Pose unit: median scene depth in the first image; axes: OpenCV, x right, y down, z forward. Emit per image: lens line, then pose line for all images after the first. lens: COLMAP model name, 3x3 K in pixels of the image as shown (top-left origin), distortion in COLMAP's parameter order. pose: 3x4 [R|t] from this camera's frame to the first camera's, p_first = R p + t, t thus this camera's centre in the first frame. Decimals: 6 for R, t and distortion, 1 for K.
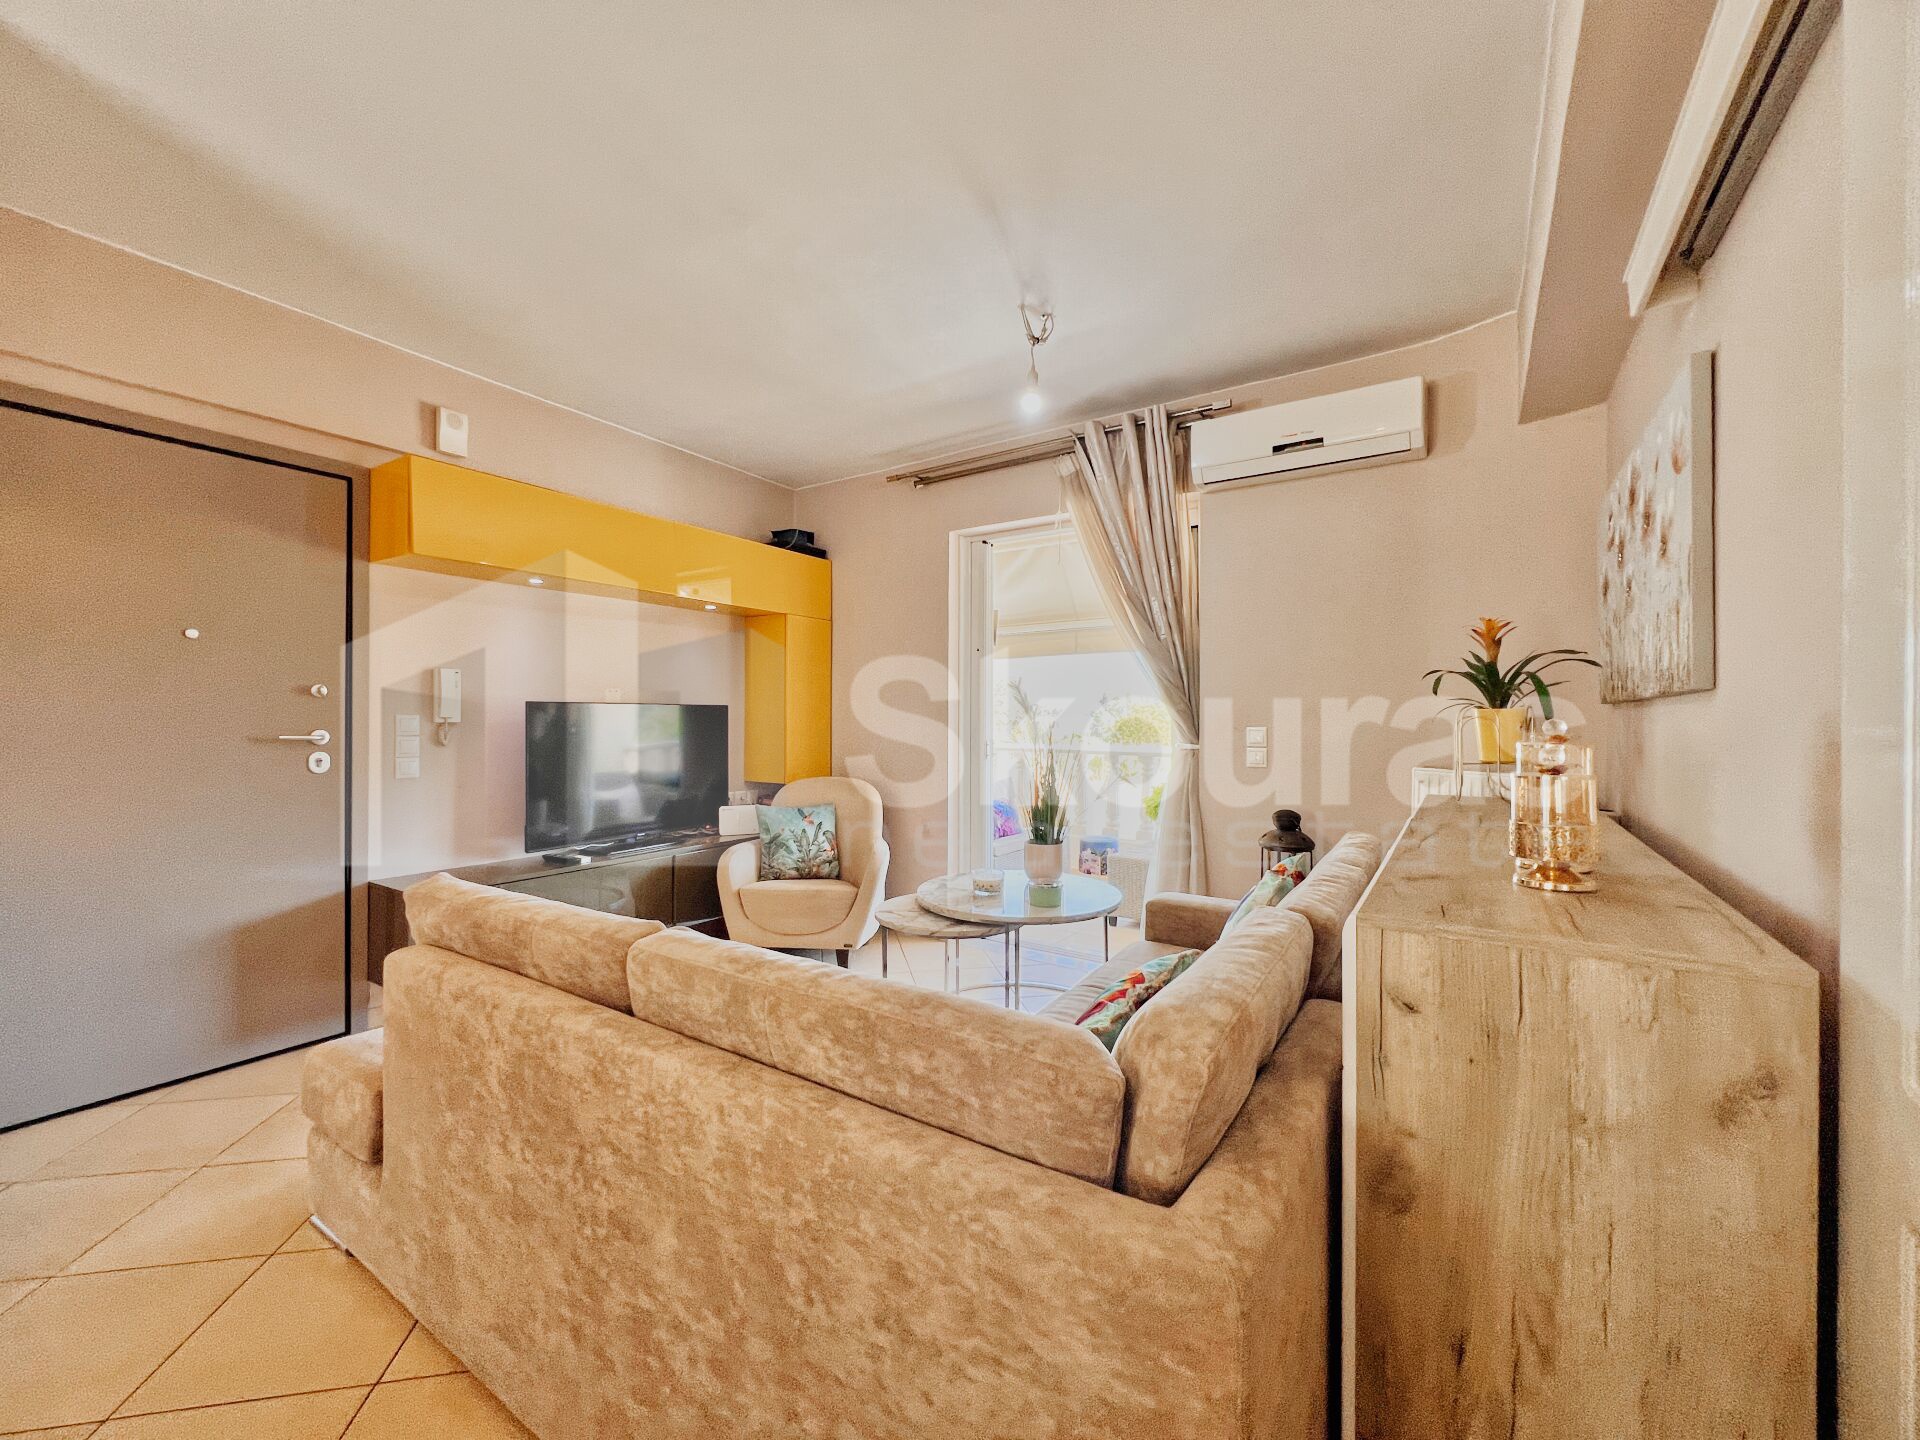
lens RADIAL K [[773.1, 0, 941.9], [0, 773.1, 718.1], [0, 0, 1]] dist [-0.001534, -0.000212]
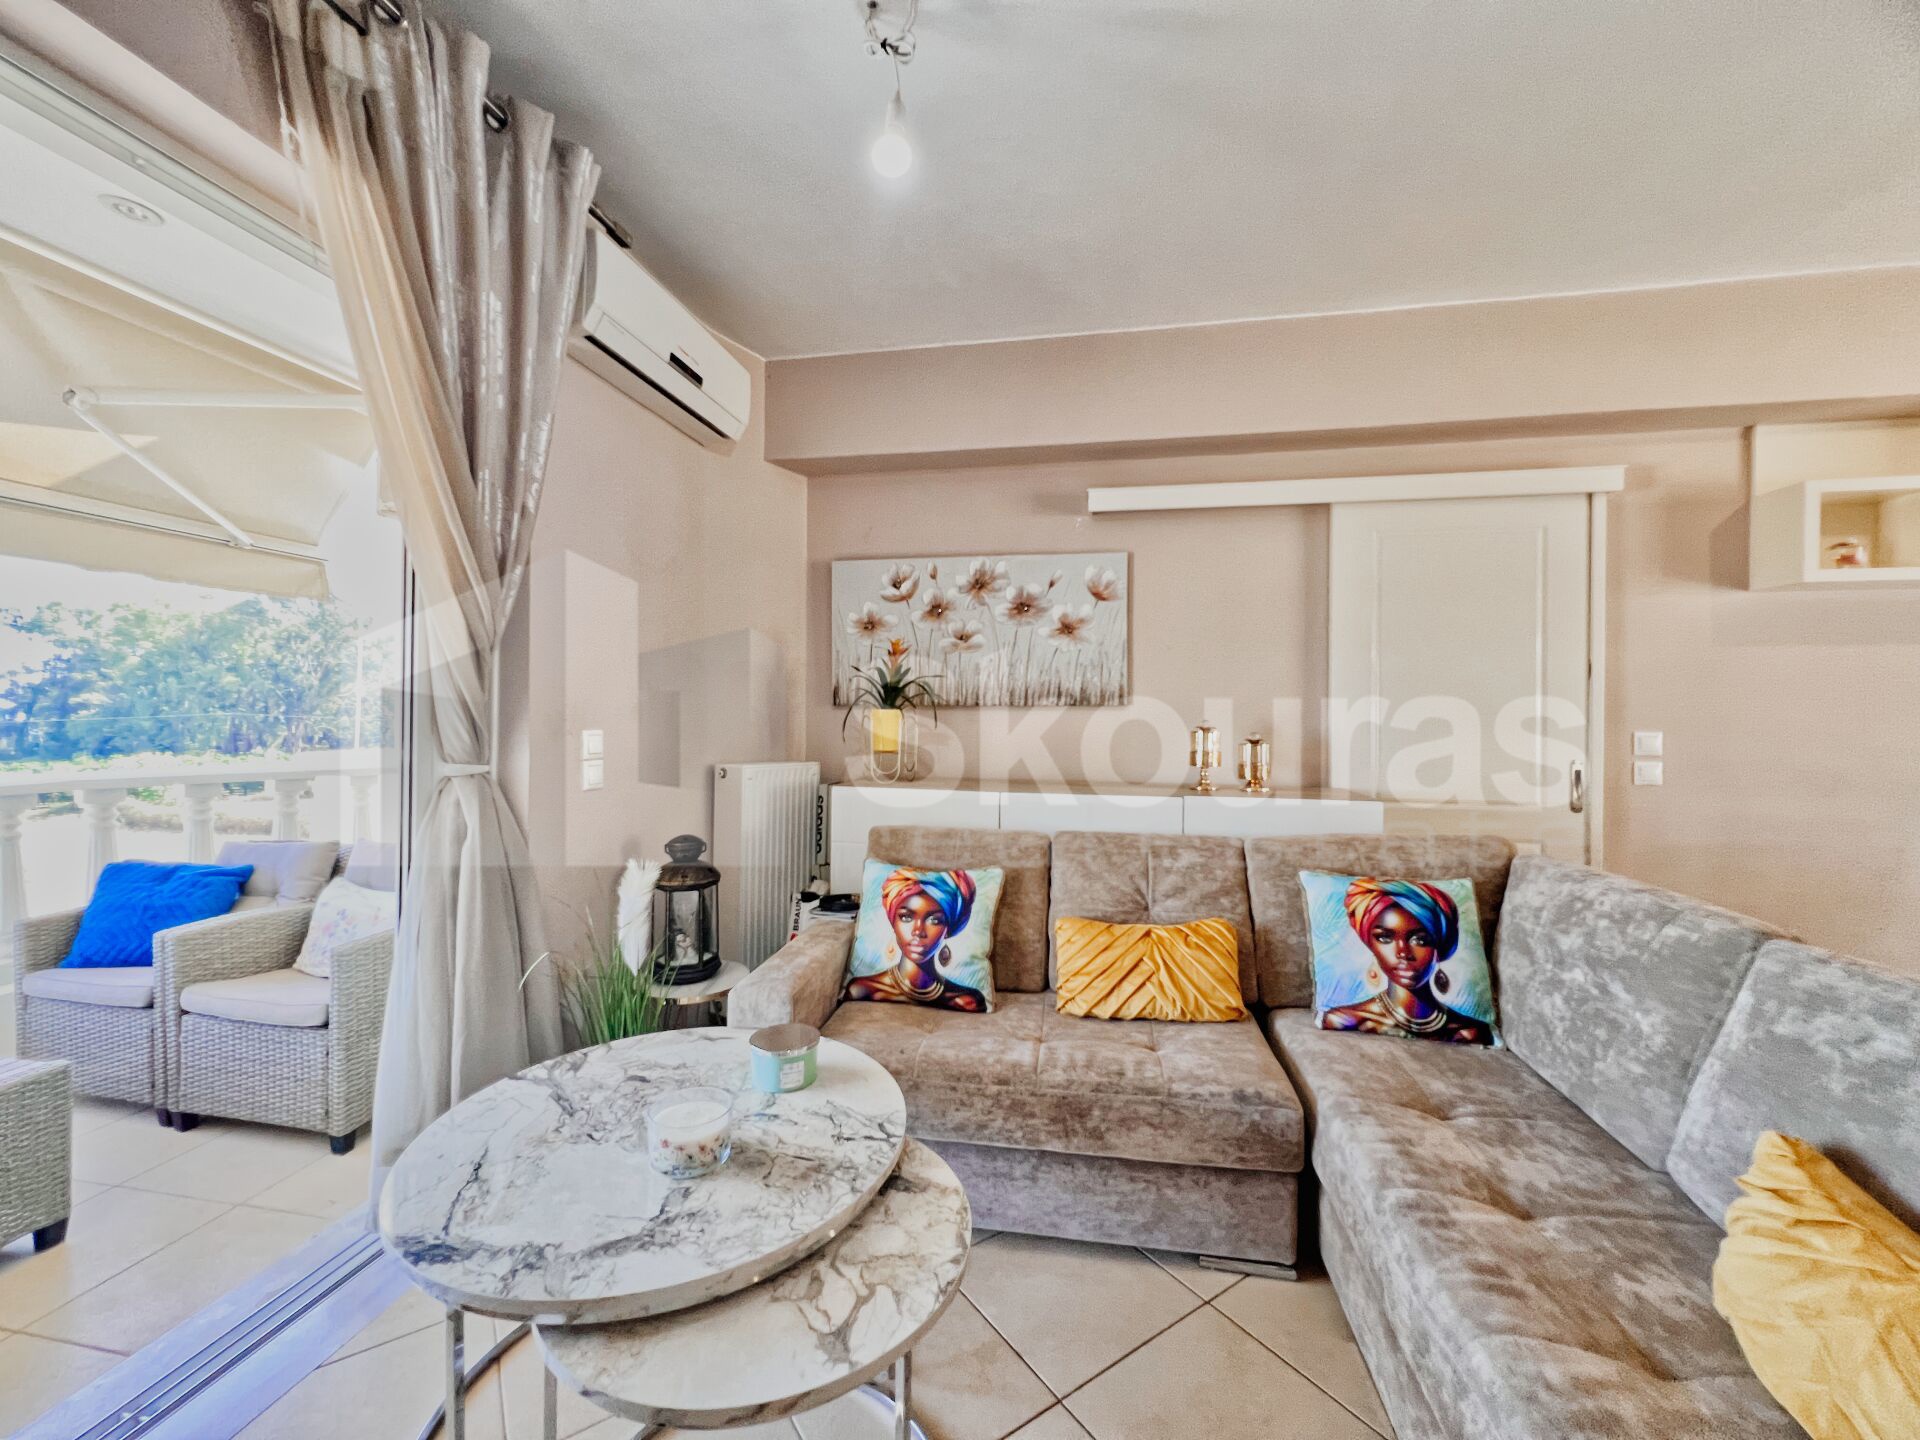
lens RADIAL K [[766.7, 0, 954.5], [0, 766.7, 716.0], [0, 0, 1]] dist [0.002186, 0.000020]
pose [[-0.413002, -0.008985, 0.910686, -0.302272], [-0.007526, 0.999951, 0.006453, -0.007028], [-0.910699, -0.004189, -0.413049, 0.884943]]
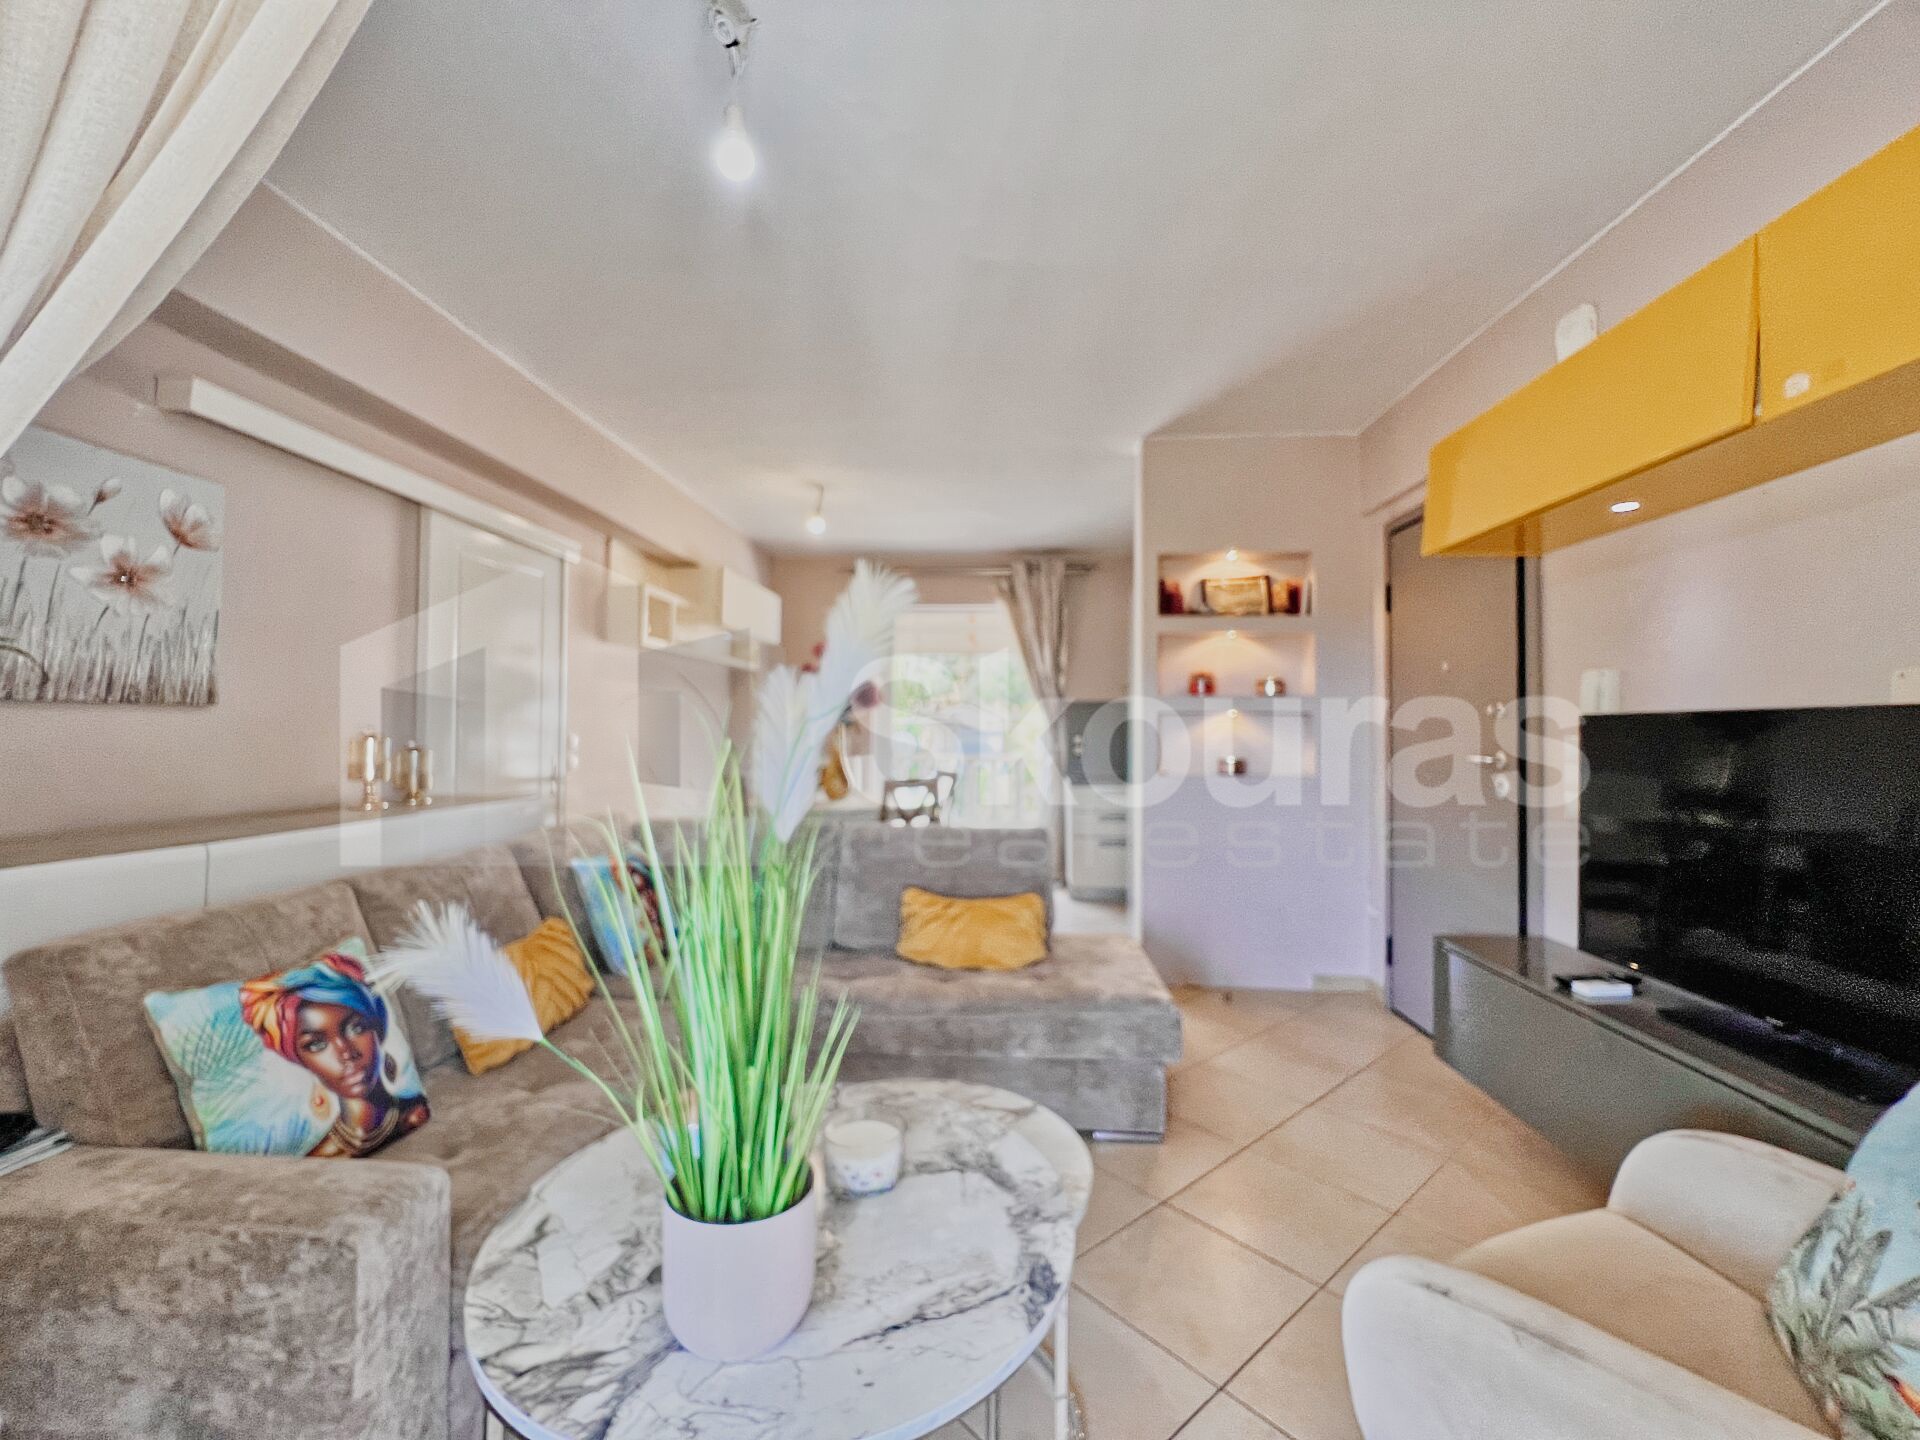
lens RADIAL K [[787.5, 0, 955.4], [0, 787.5, 720.7], [0, 0, 1]] dist [-0.000836, 0.000236]
pose [[-0.859086, -0.019448, -0.511462, 0.195945], [-0.012171, 0.999772, -0.017572, 0.000627], [0.511687, -0.008871, -0.859126, 1.162212]]
